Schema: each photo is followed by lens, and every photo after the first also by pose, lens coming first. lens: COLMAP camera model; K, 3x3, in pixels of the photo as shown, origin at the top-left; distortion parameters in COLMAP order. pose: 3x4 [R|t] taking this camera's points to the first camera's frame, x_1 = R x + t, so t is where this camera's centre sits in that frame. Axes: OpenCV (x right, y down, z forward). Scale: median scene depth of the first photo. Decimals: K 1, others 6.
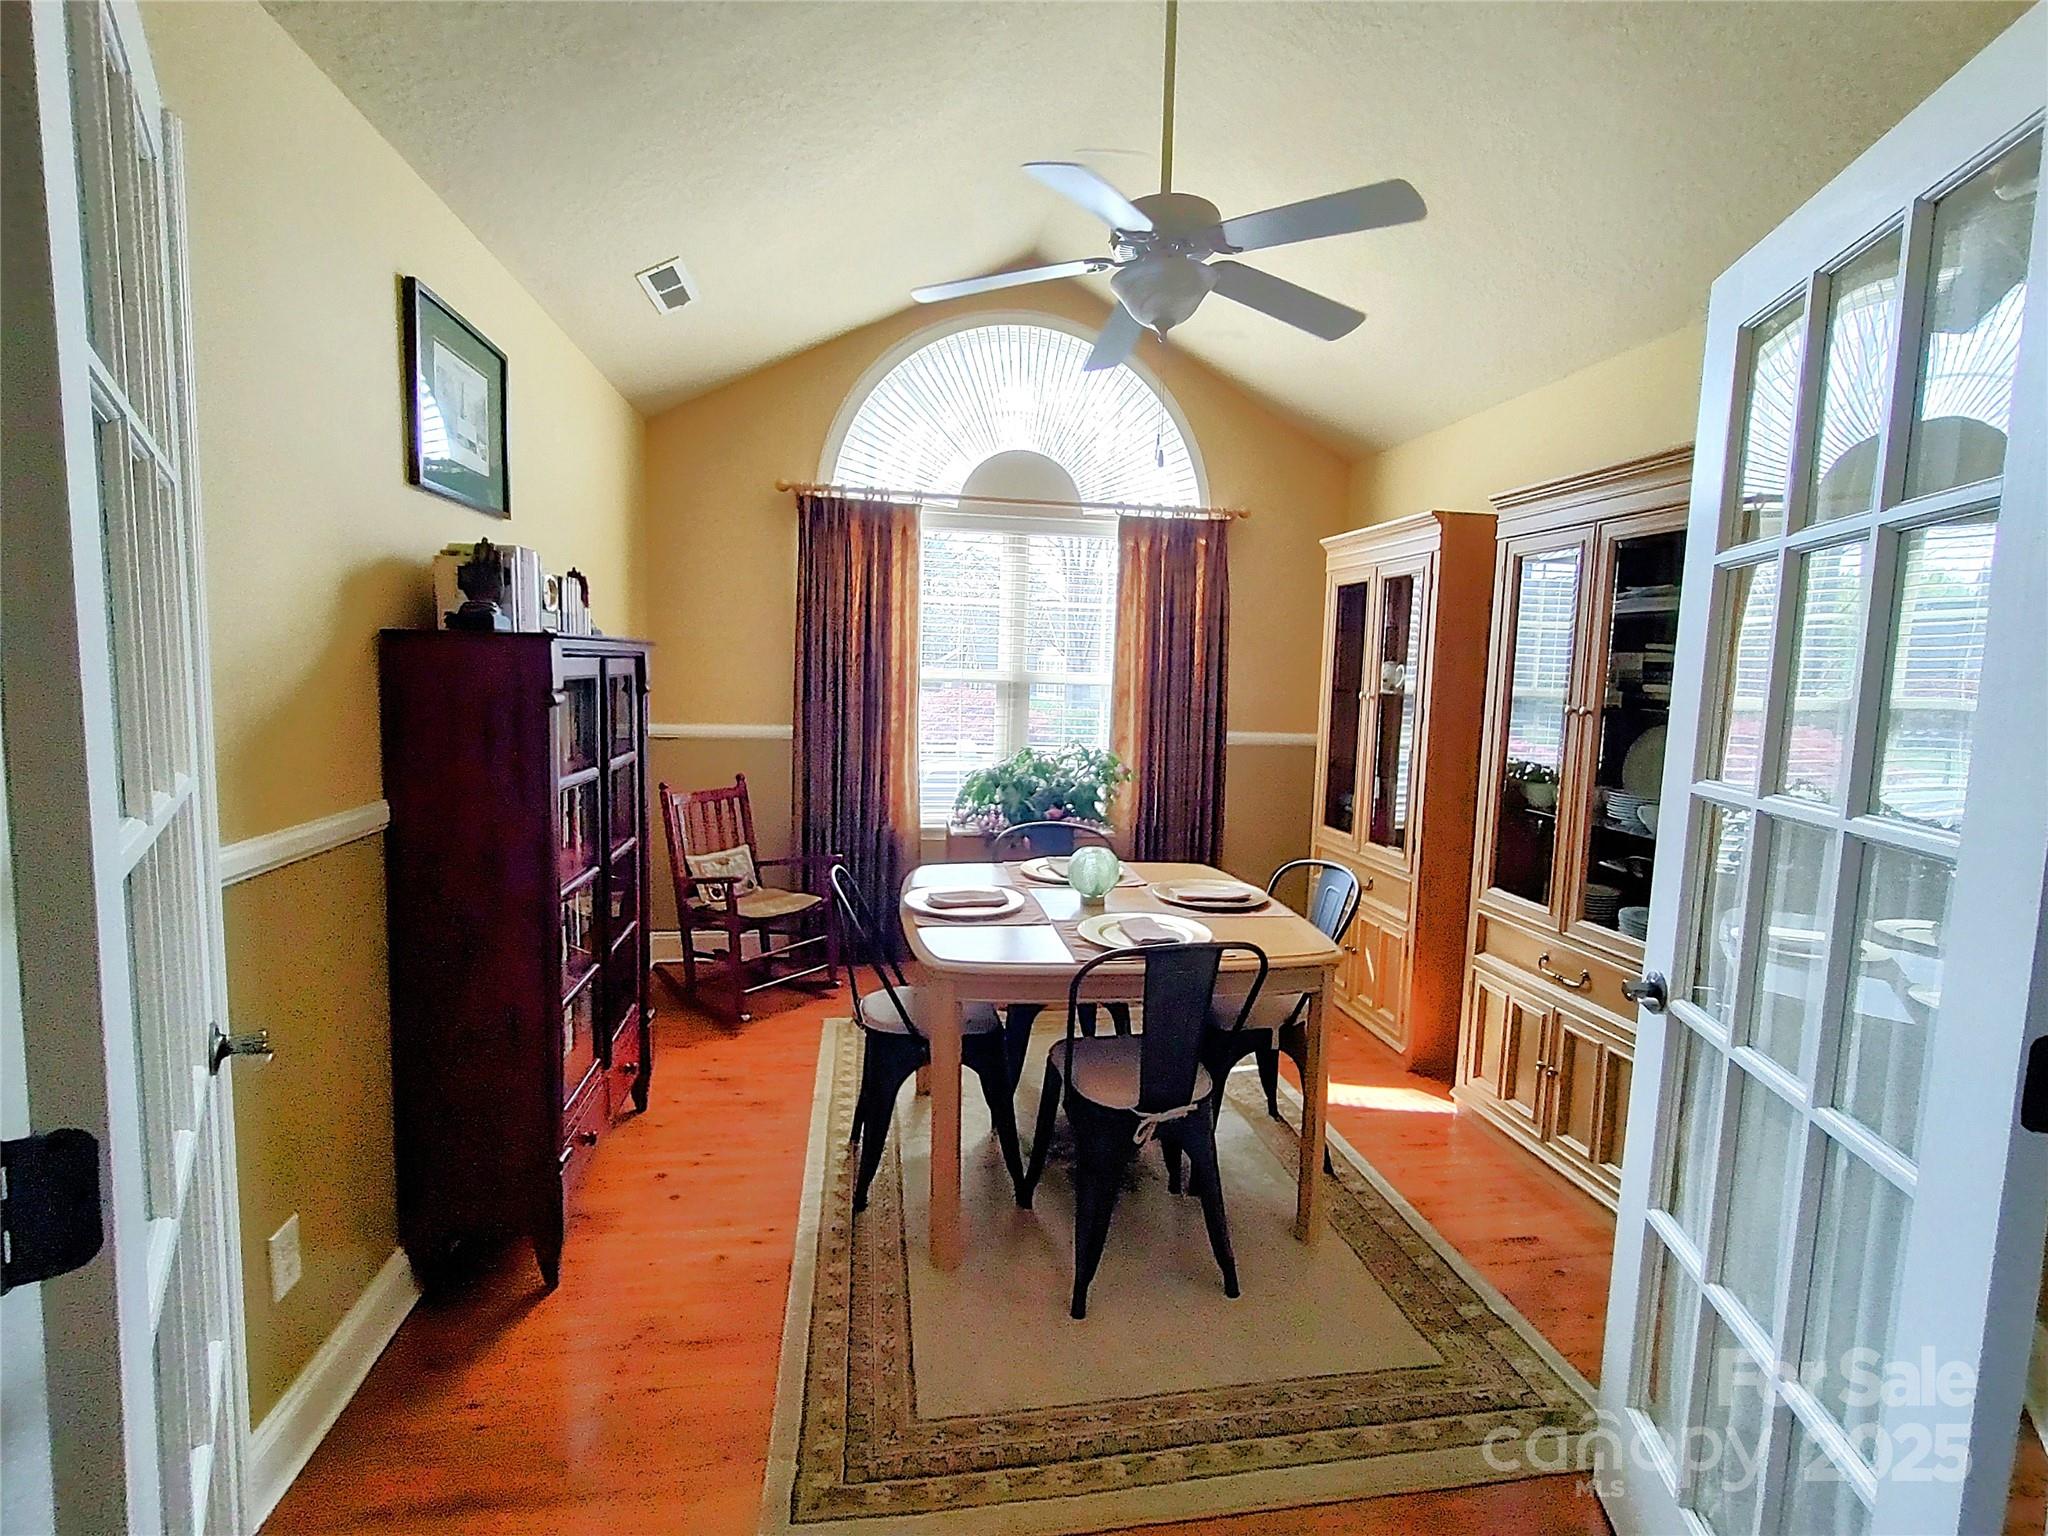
lens RADIAL K [[926.3, 0, 1011.8], [0, 926.3, 761.1], [0, 0, 1]] dist [-0.001779, -0.001123]
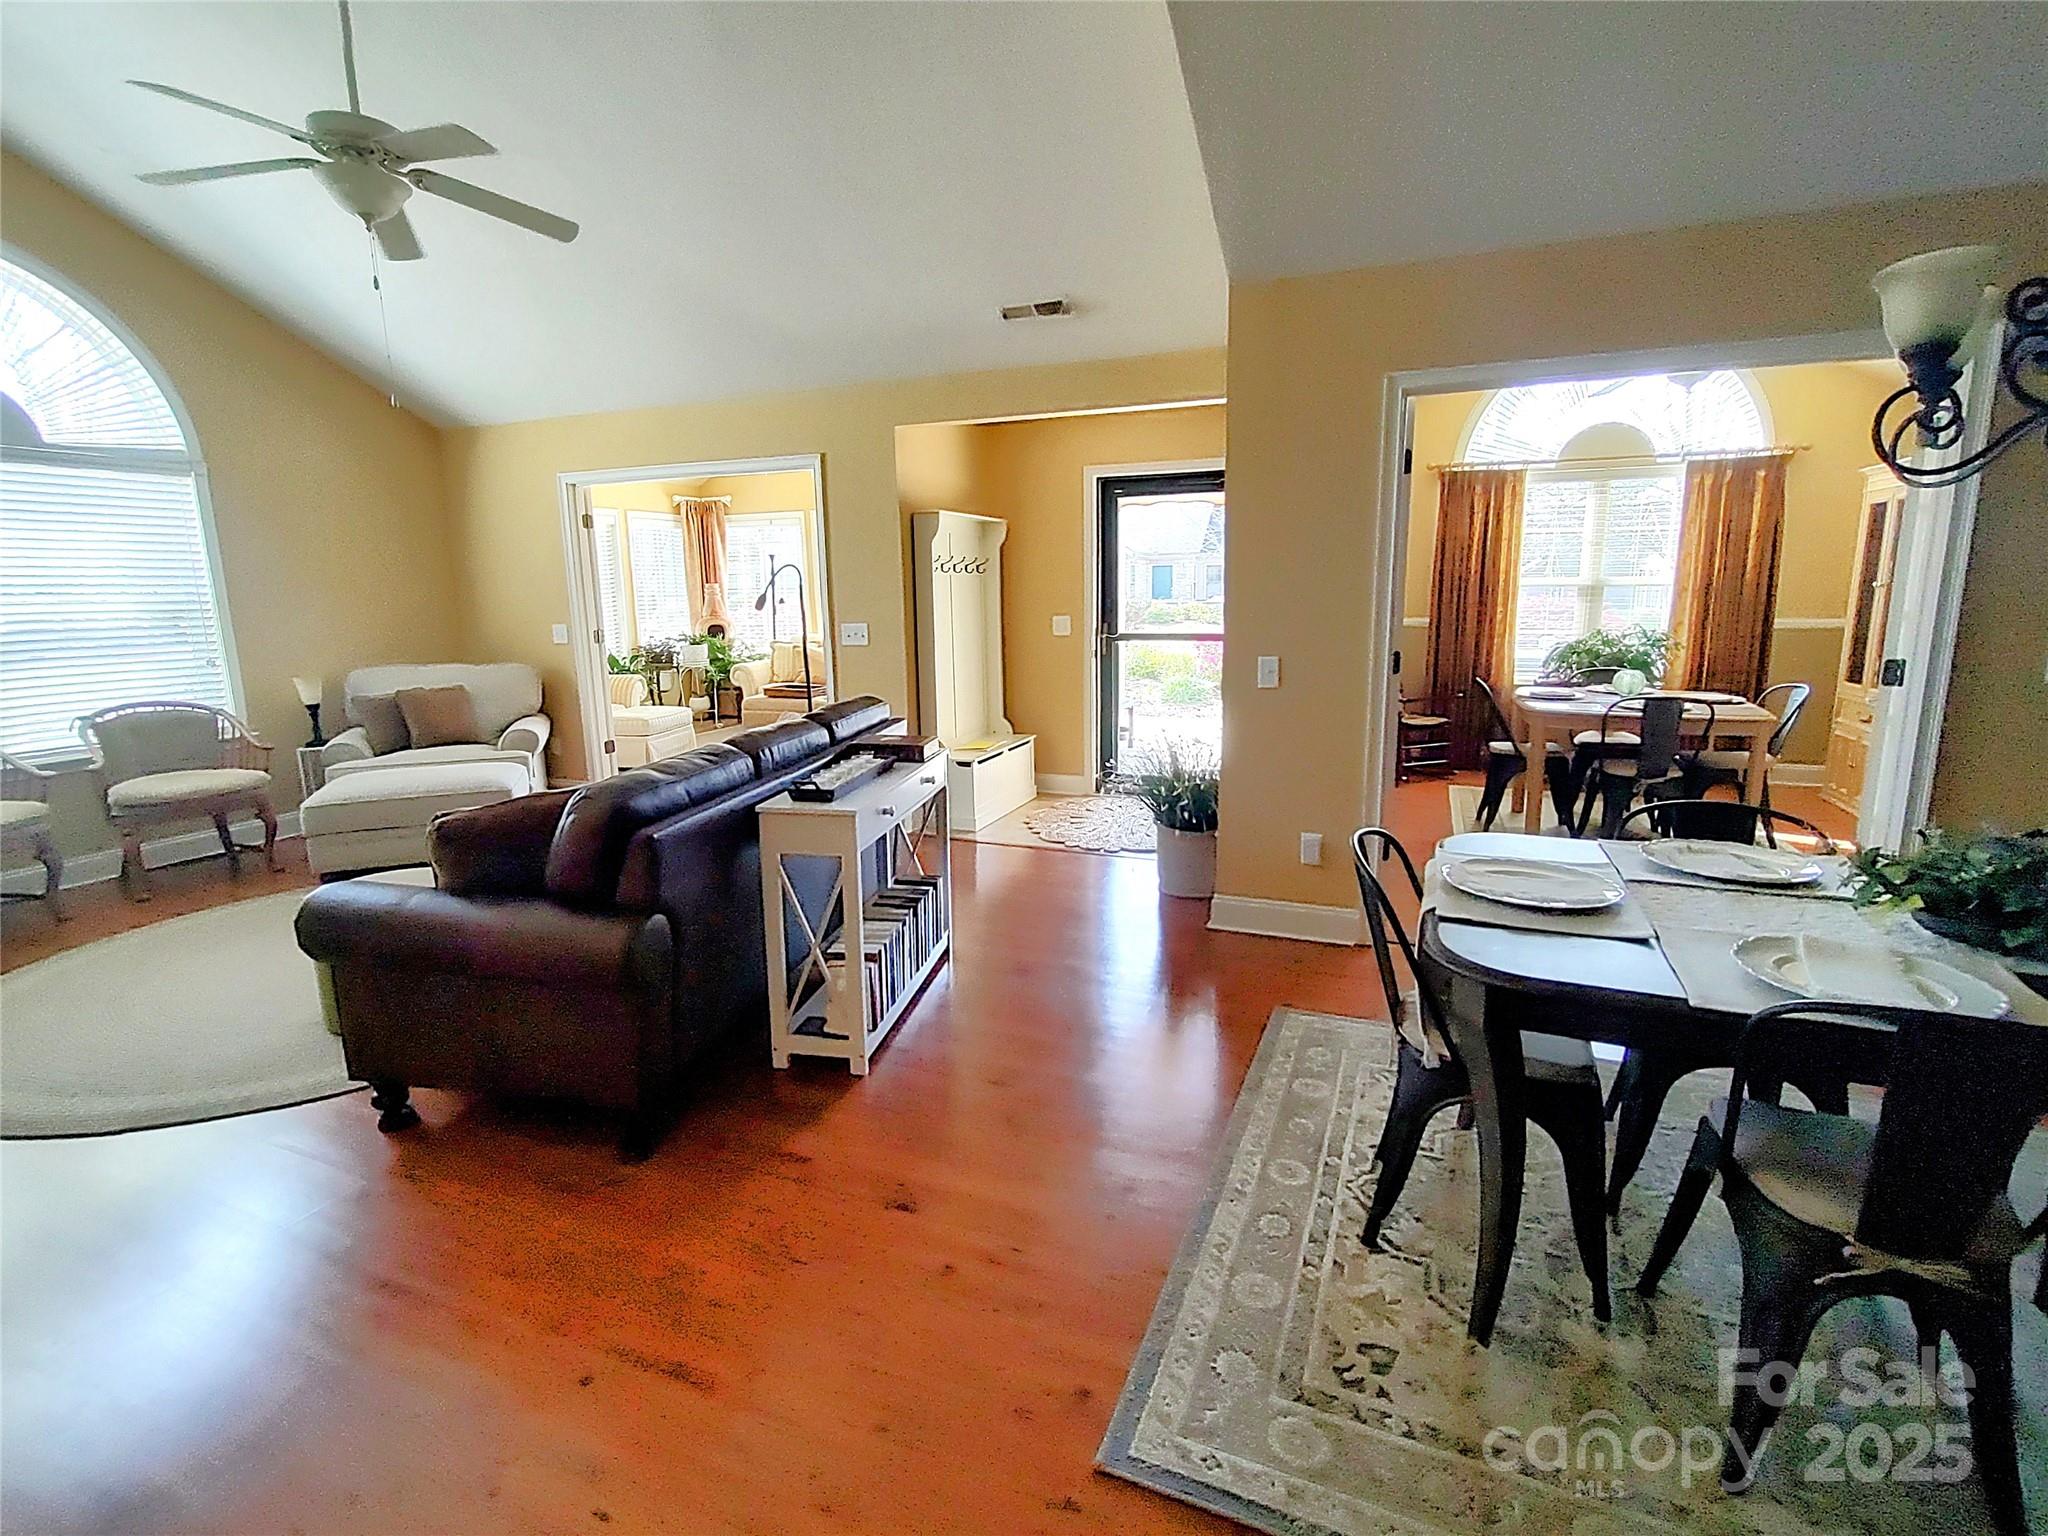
lens RADIAL K [[926.3, 0, 1044.8], [0, 926.3, 746.3], [0, 0, 1]] dist [-0.001779, -0.001123]
pose [[0.857333, 0.053580, -0.511966, 0.025070], [-0.018987, 0.997183, 0.072565, 0.081470], [0.514412, -0.052492, 0.855935, -0.730933]]
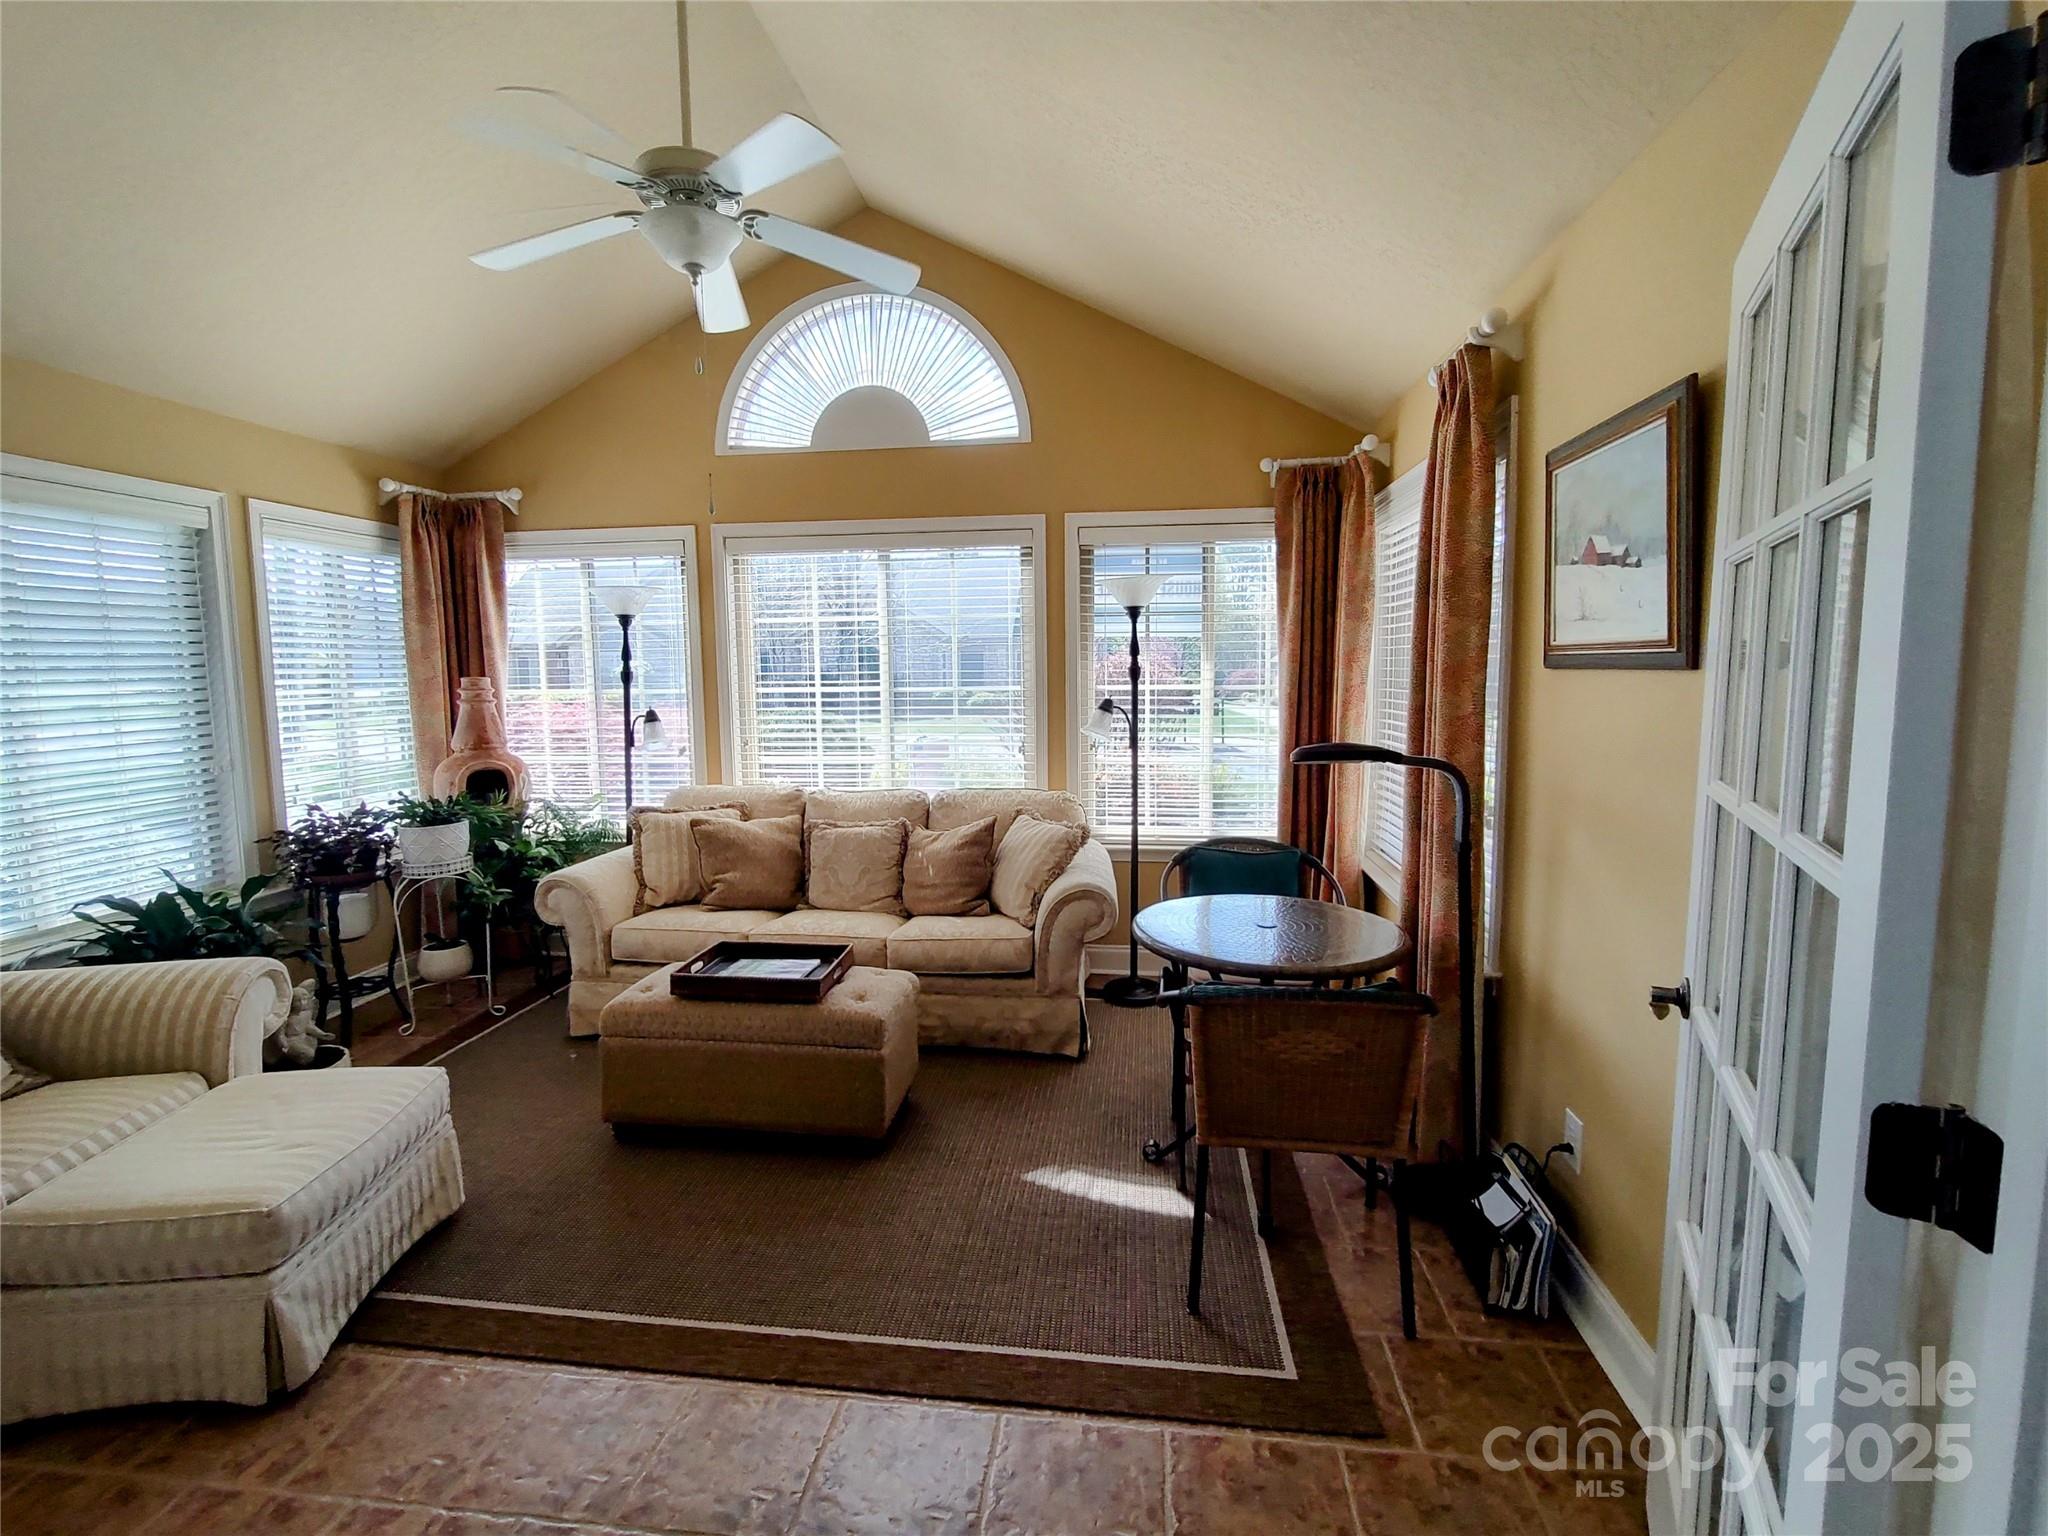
lens RADIAL K [[926.3, 0, 1065.8], [0, 926.3, 760.8], [0, 0, 1]] dist [-0.001779, -0.001123]
pose [[0.961997, -0.006033, -0.272994, -0.958177], [0.004700, 0.999974, -0.005537, -0.037090], [0.273021, 0.004044, 0.962000, 0.012769]]
